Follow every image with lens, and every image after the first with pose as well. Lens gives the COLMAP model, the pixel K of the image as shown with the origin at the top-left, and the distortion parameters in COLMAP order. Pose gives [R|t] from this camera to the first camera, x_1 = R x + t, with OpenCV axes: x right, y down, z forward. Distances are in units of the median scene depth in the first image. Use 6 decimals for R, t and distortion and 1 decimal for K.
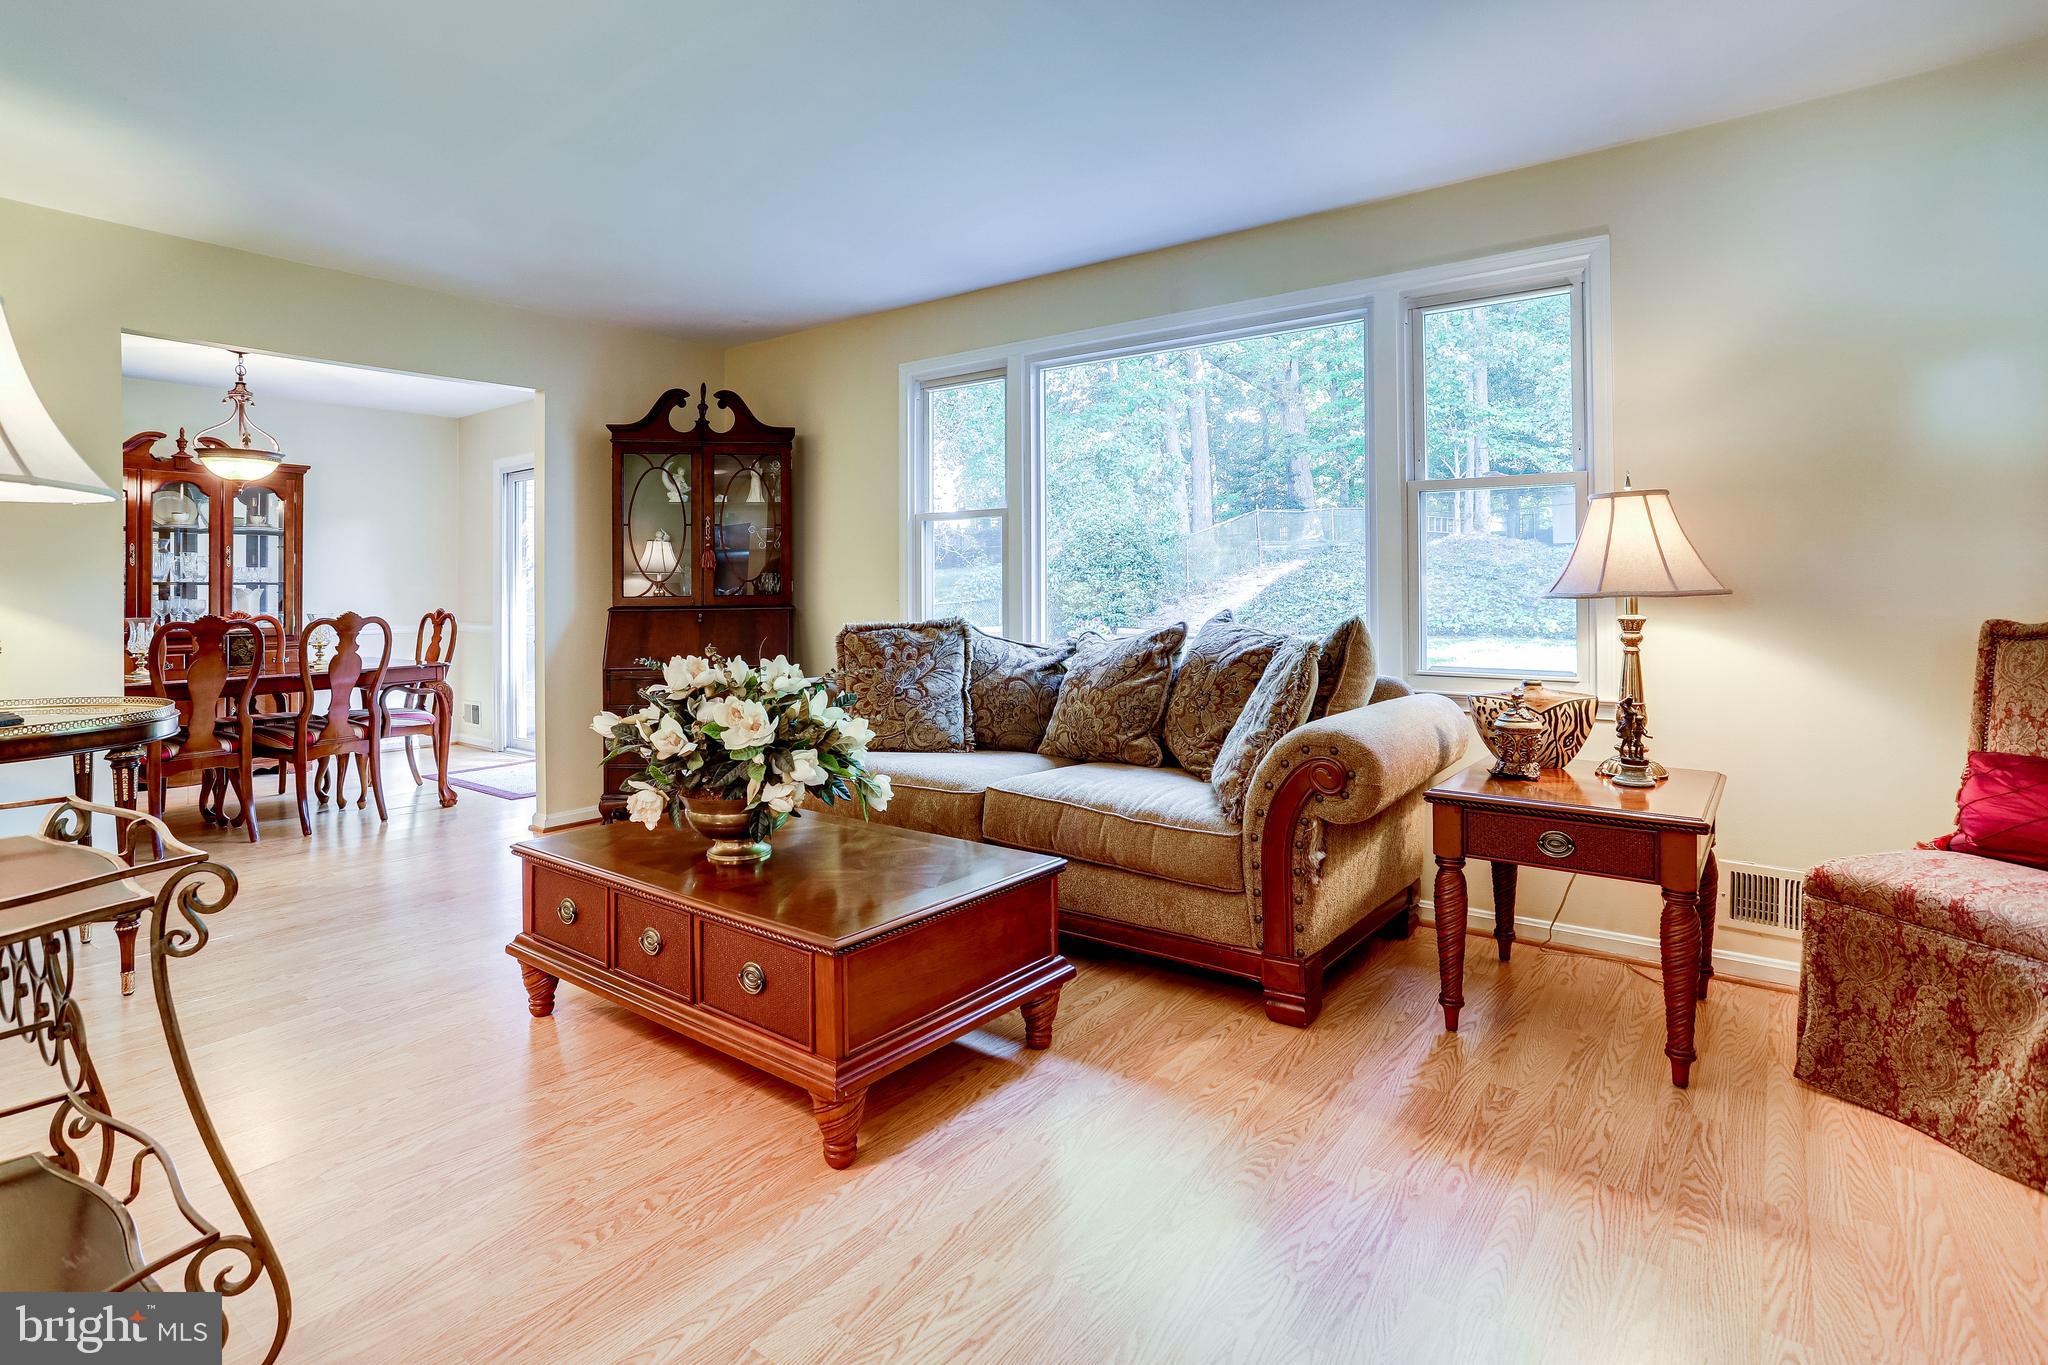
lens RADIAL K [[1024.1, 0, 1030.8], [0, 1024.1, 584.8], [0, 0, 1]] dist [-0.002177, 0.000145]
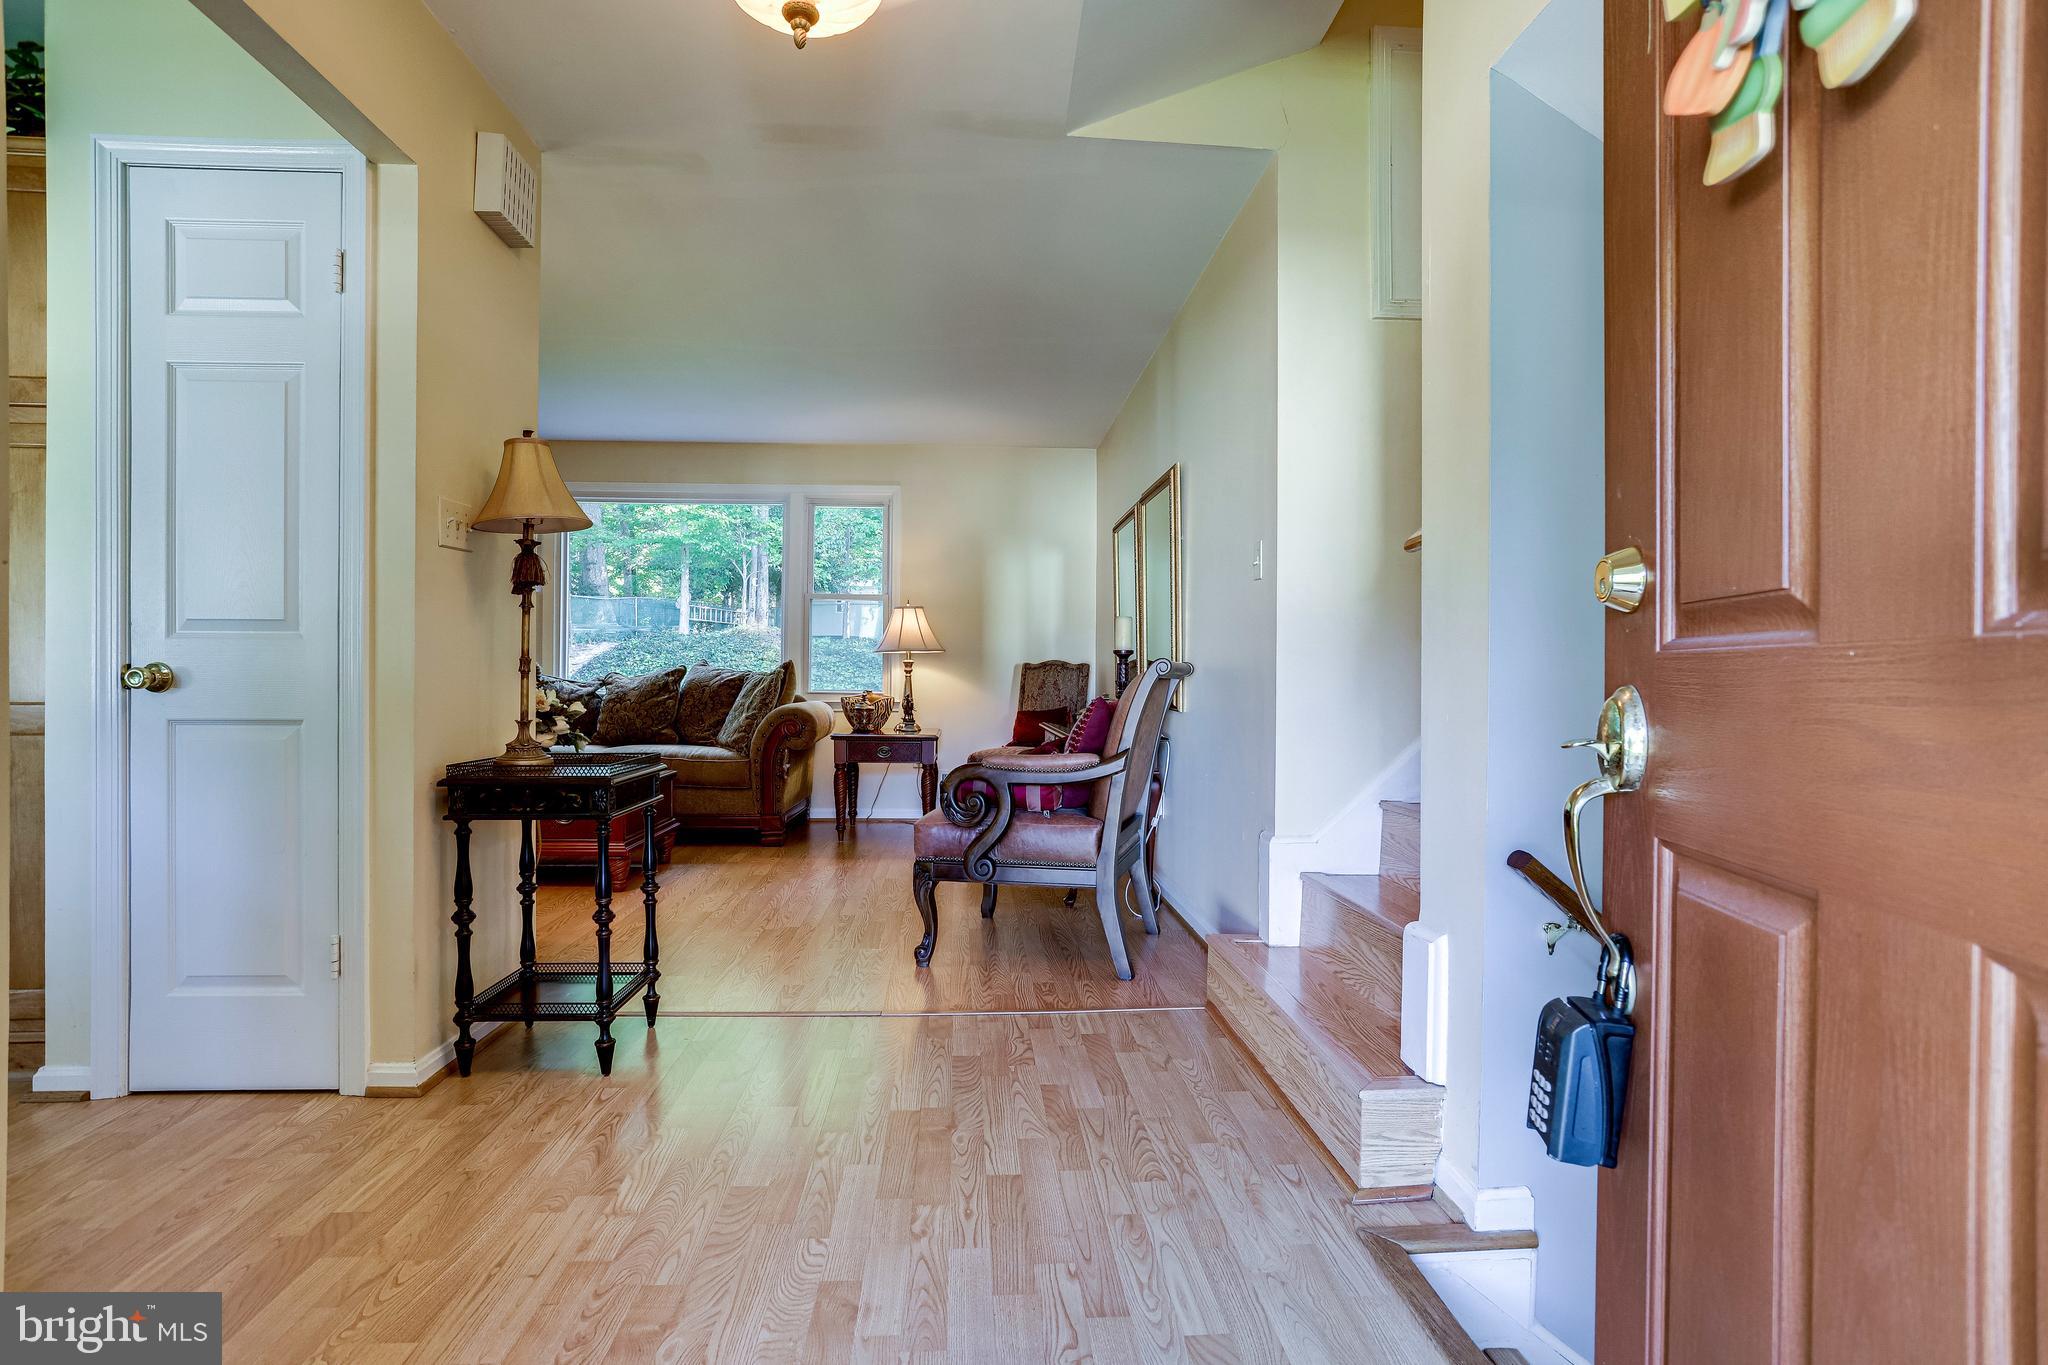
lens RADIAL K [[1019.3, 0, 1024.0], [0, 1019.3, 682.5], [0, 0, 1]] dist [0.000077, 0.000015]
pose [[0.769988, 0.009170, 0.637993, -0.622756], [-0.014014, 0.999899, 0.002541, 0.065380], [-0.637905, -0.010898, 0.770038, -0.858919]]
